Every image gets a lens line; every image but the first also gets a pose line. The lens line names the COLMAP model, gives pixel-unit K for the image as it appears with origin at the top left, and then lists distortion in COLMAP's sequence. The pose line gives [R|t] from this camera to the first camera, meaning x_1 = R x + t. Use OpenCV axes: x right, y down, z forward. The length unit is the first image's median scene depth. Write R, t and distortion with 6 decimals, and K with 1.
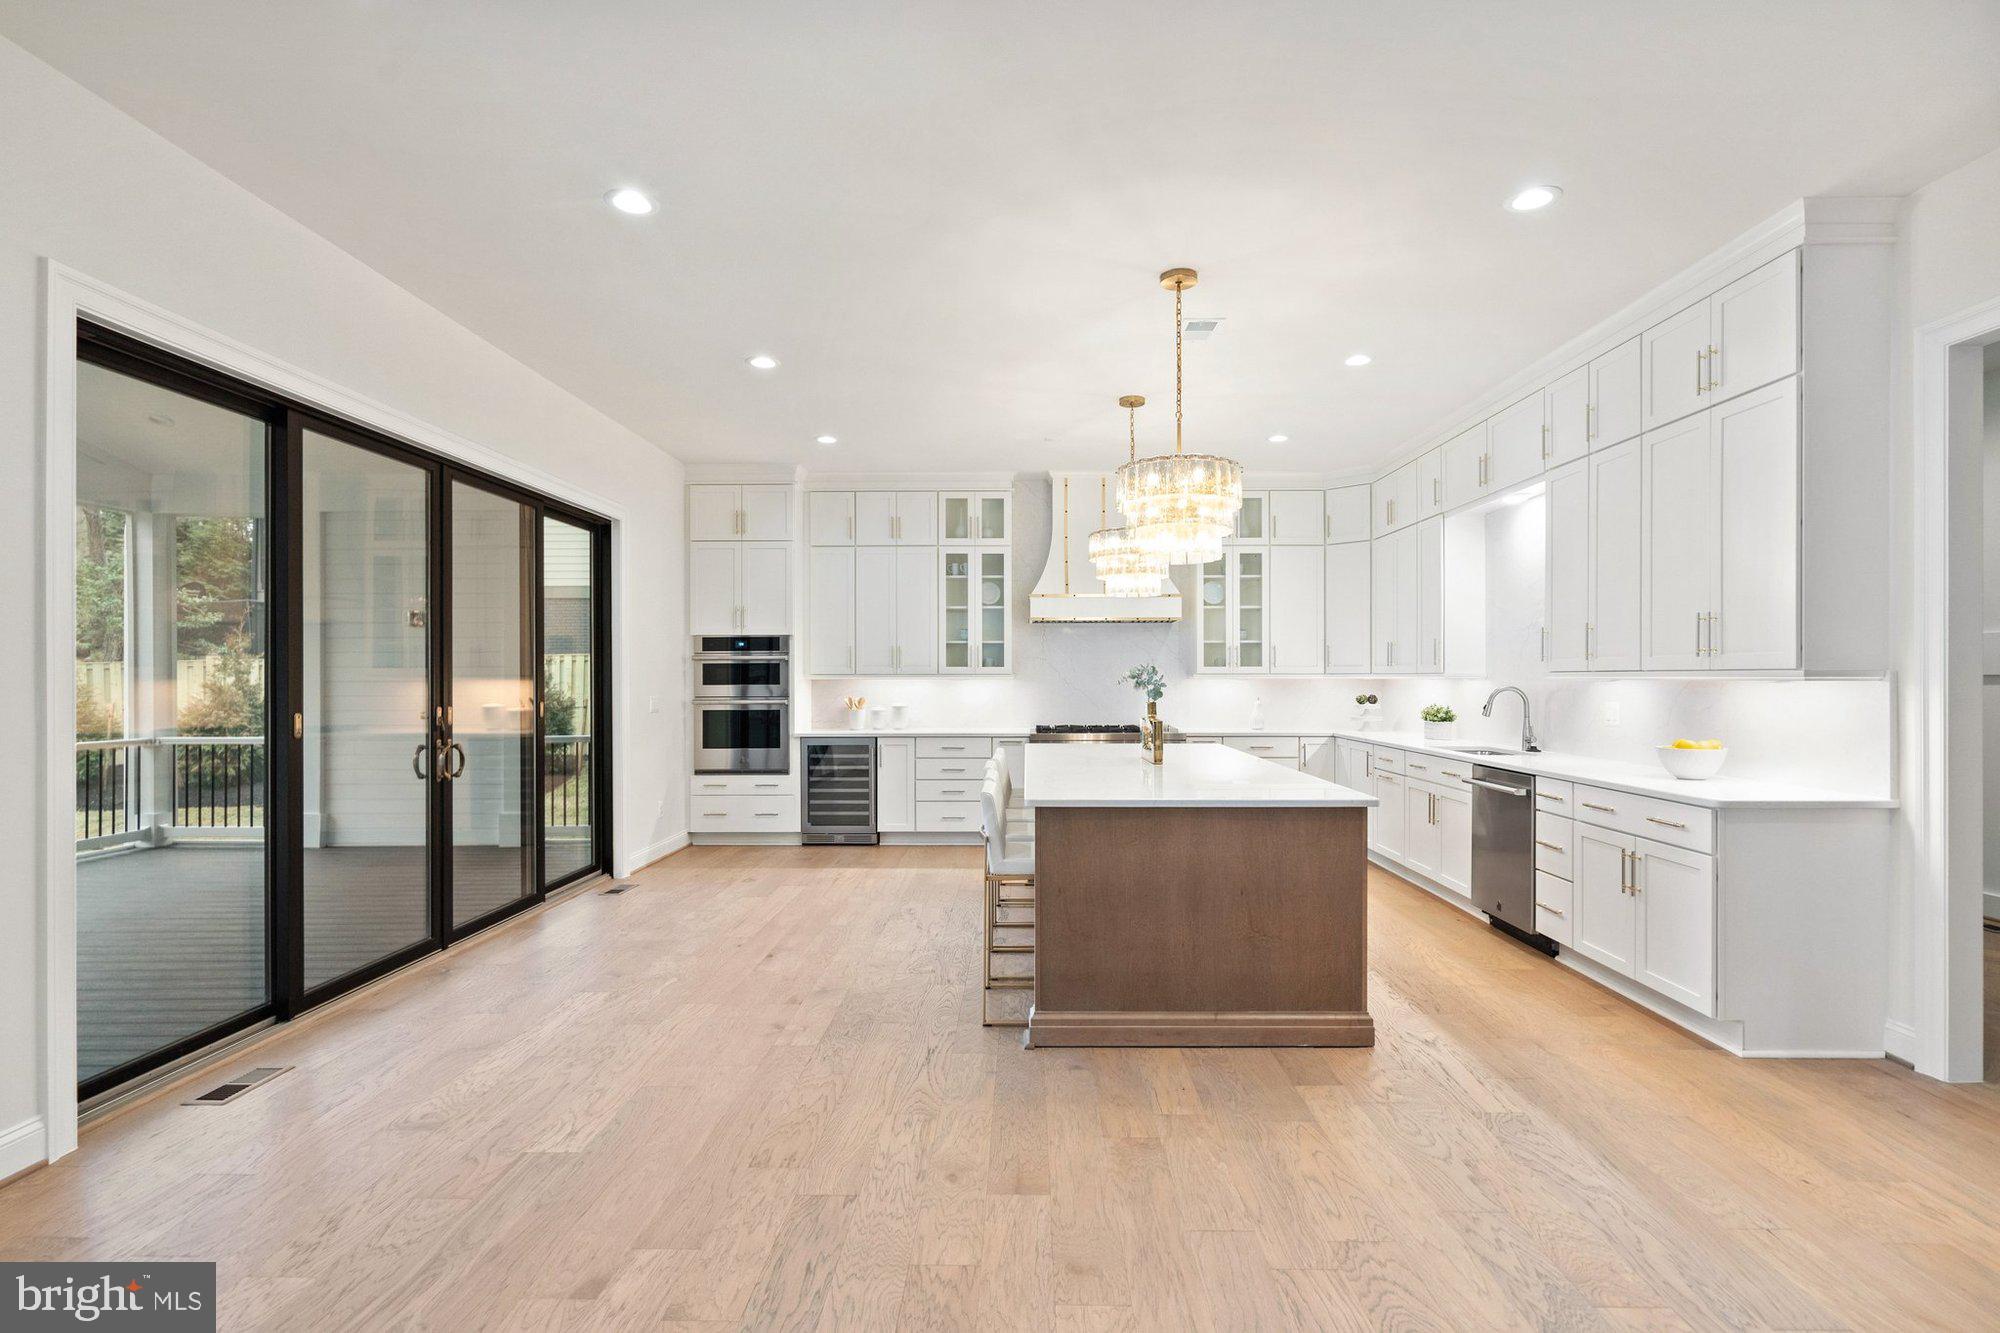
lens RADIAL K [[924.1, 0, 1013.2], [0, 924.1, 677.2], [0, 0, 1]] dist [-0.005315, 0.000826]
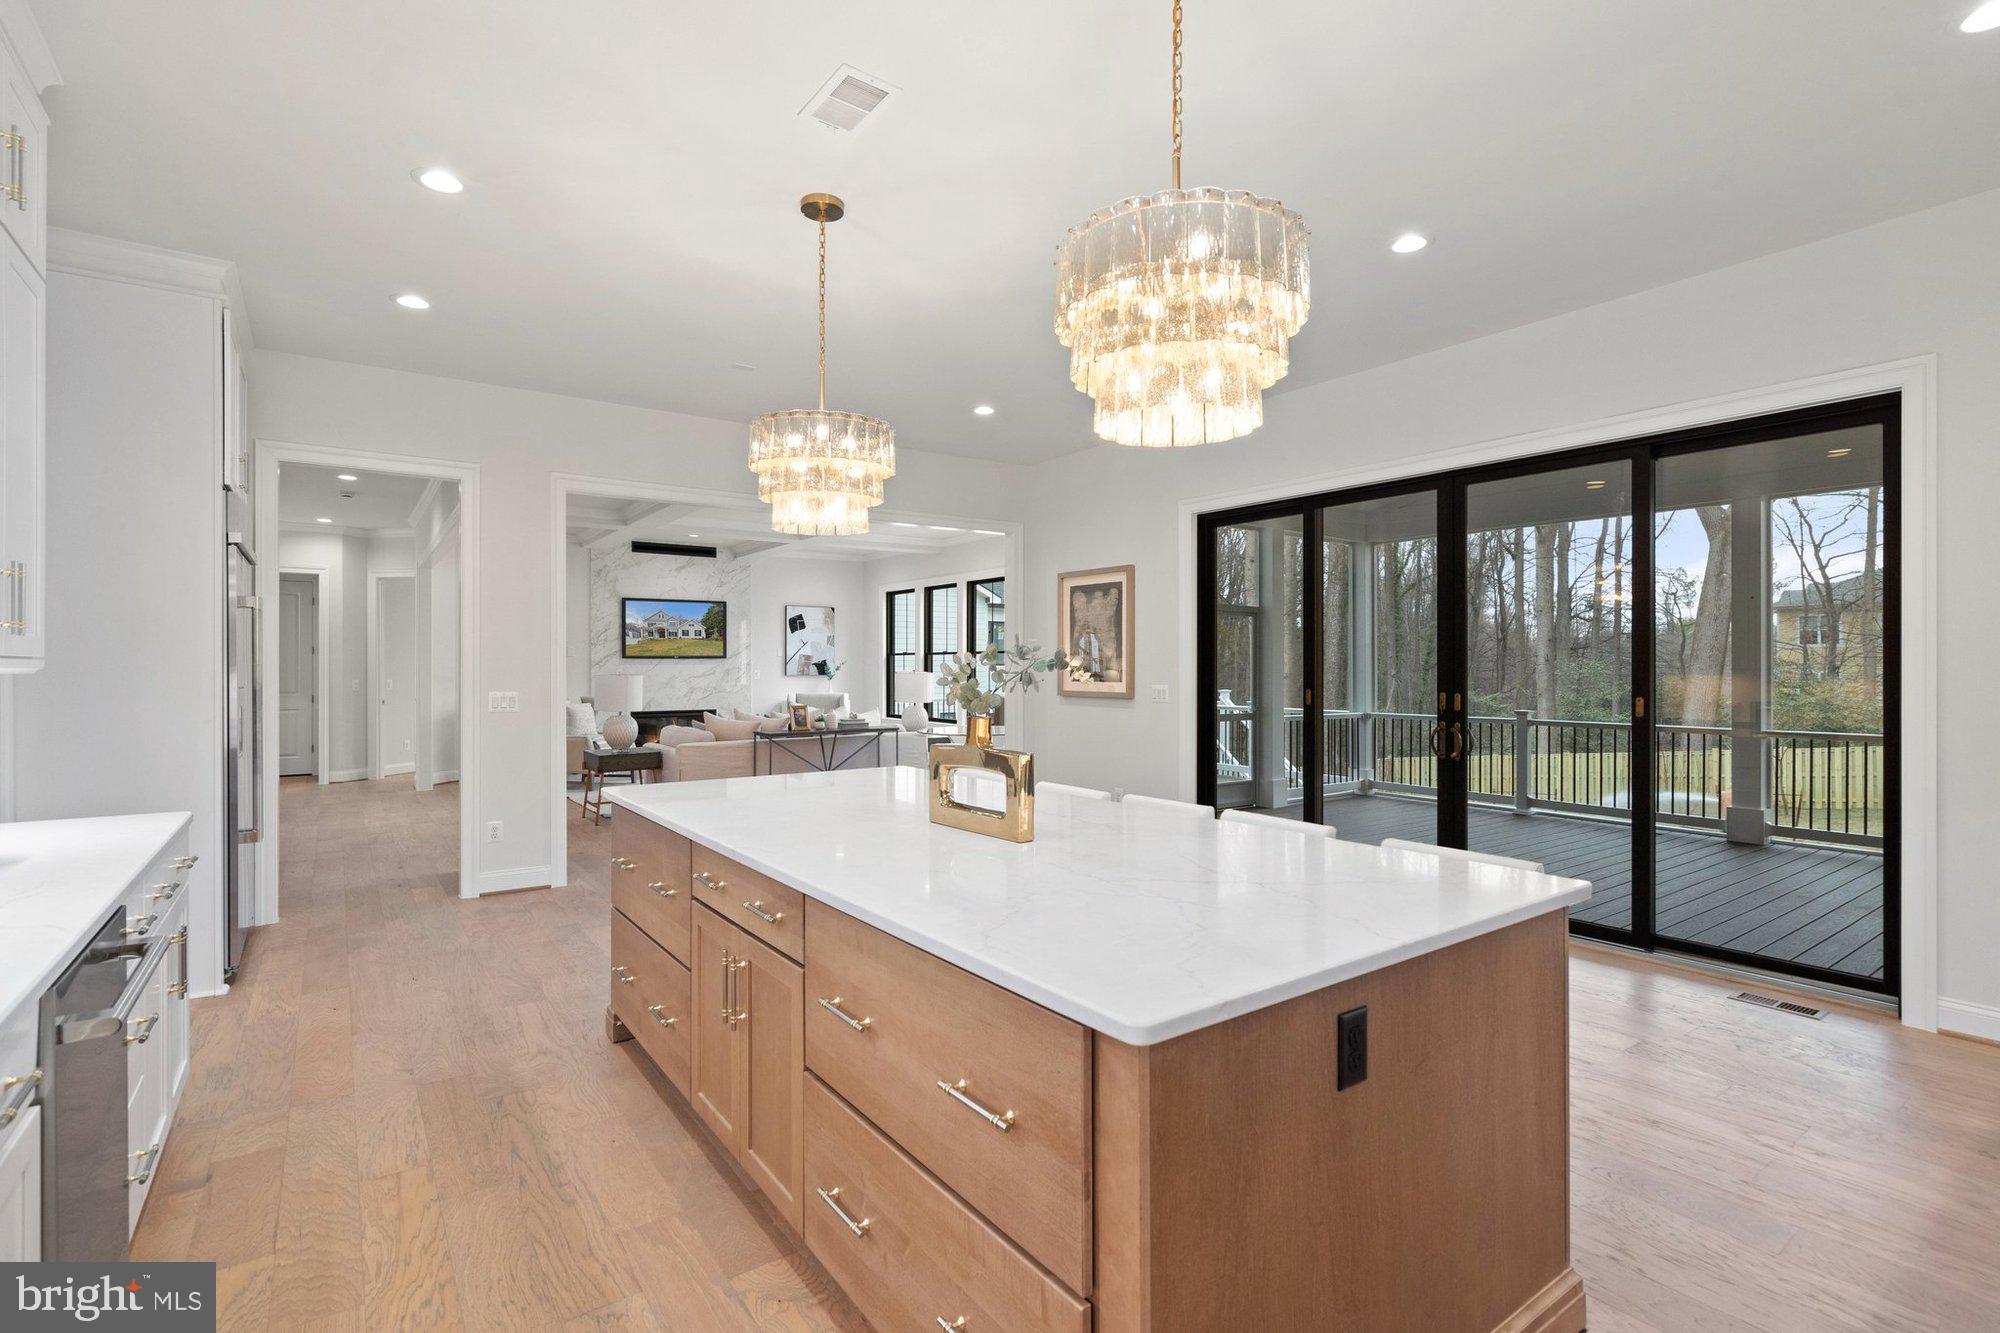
lens RADIAL K [[924.1, 0, 1010.1], [0, 924.1, 661.7], [0, 0, 1]] dist [-0.005315, 0.000826]
pose [[-0.797446, 0.000364, -0.603390, 0.396604], [0.003329, 0.999987, -0.003796, -0.002559], [0.603381, -0.005035, -0.797437, 1.273833]]
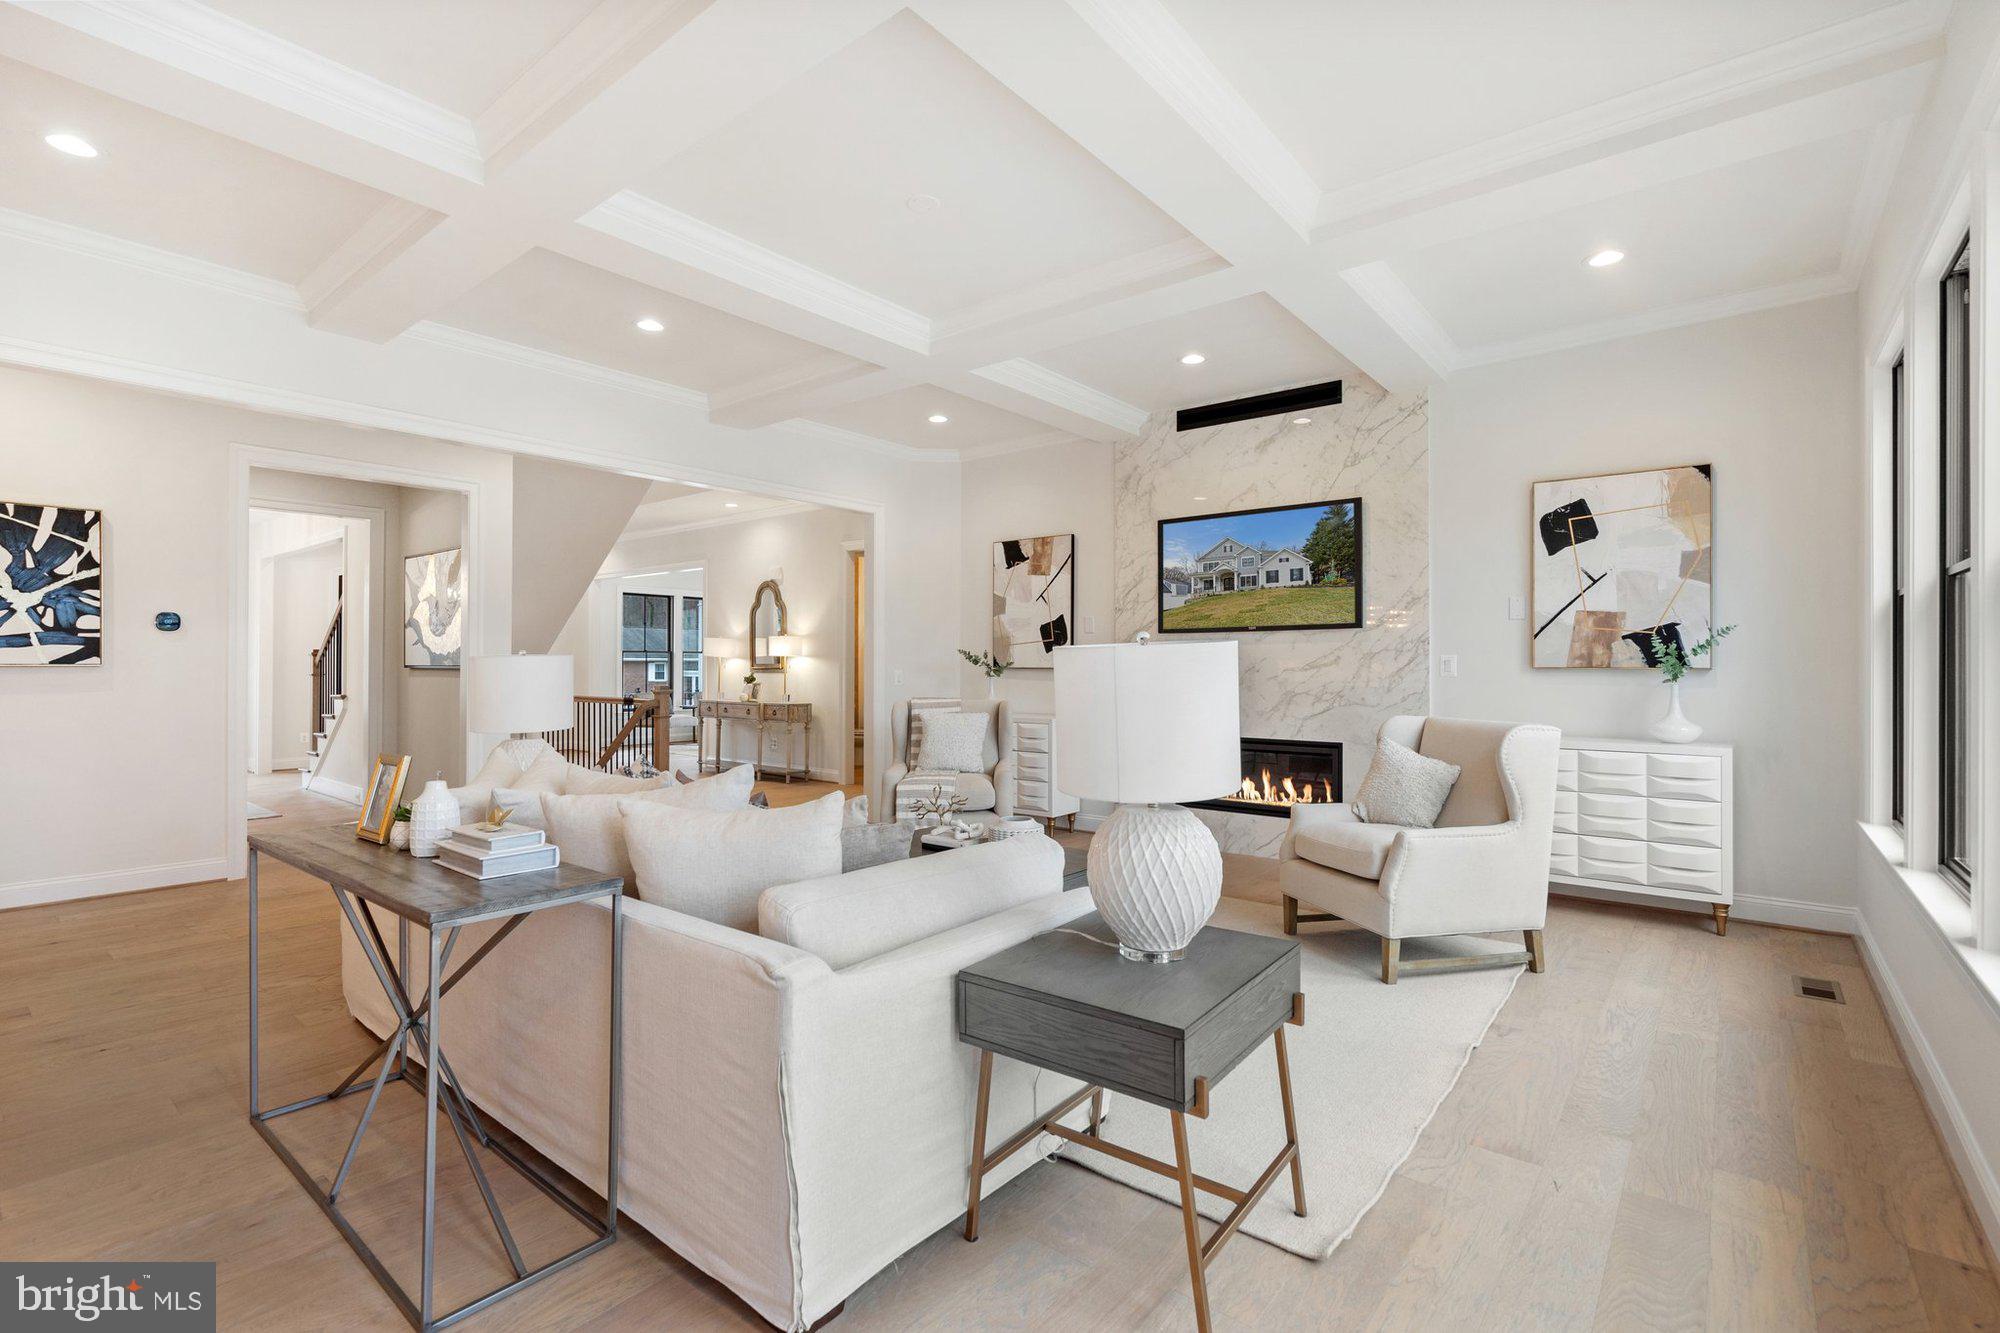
lens RADIAL K [[924.1, 0, 995.0], [0, 924.1, 665.0], [0, 0, 1]] dist [-0.005315, 0.000826]
pose [[-0.780028, 0.002916, 0.625737, -0.763815], [0.000917, 0.999993, -0.003518, 0.021774], [-0.625744, -0.002170, -0.780026, 0.017531]]
